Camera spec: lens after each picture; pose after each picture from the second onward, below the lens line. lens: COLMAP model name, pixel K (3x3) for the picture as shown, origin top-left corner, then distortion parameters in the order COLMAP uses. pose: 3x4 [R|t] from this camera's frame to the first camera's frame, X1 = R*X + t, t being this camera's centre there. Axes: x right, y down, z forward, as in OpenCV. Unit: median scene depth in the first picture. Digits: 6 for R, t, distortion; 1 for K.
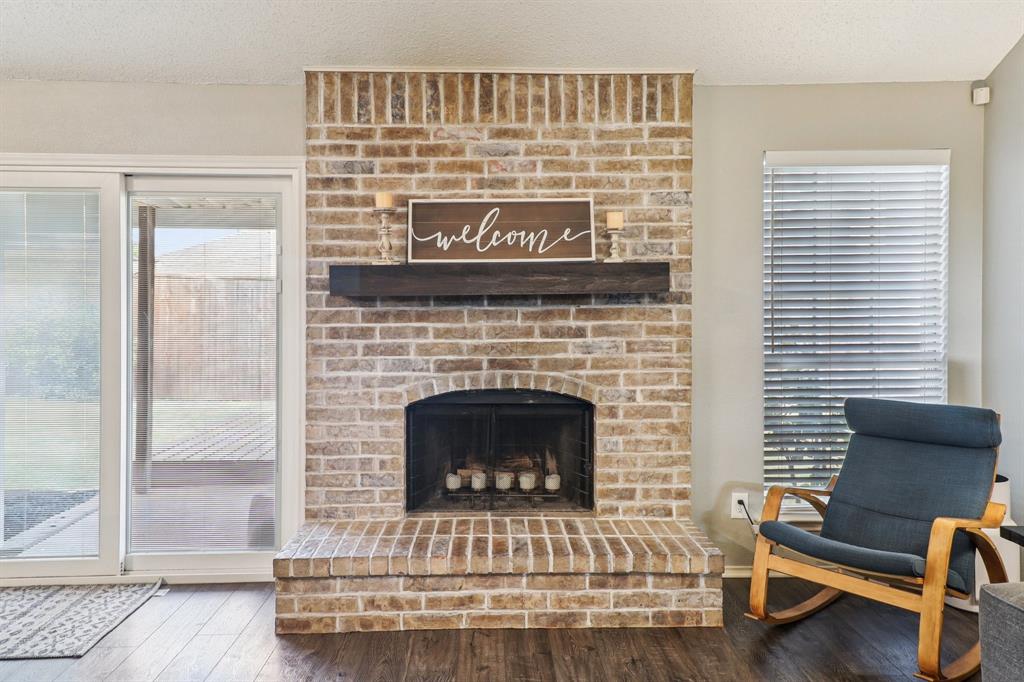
lens RADIAL K [[747.4, 0, 498.4], [0, 747.4, 316.2], [0, 0, 1]] dist [0.058904, -0.006363]
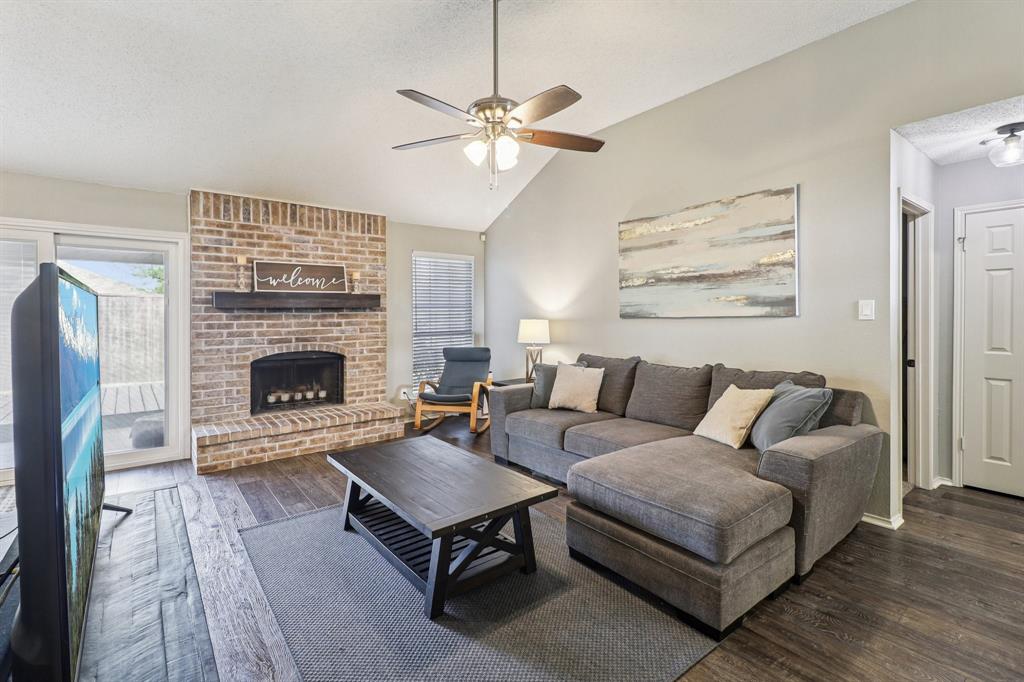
lens RADIAL K [[473.8, 0, 519.1], [0, 473.8, 318.6], [0, 0, 1]] dist [-0.000972, -0.002560]
pose [[0.789479, -0.006497, 0.613744, -0.338426], [0.007246, 0.999973, 0.001265, 0.006706], [-0.613735, 0.003449, 0.789504, -0.457386]]
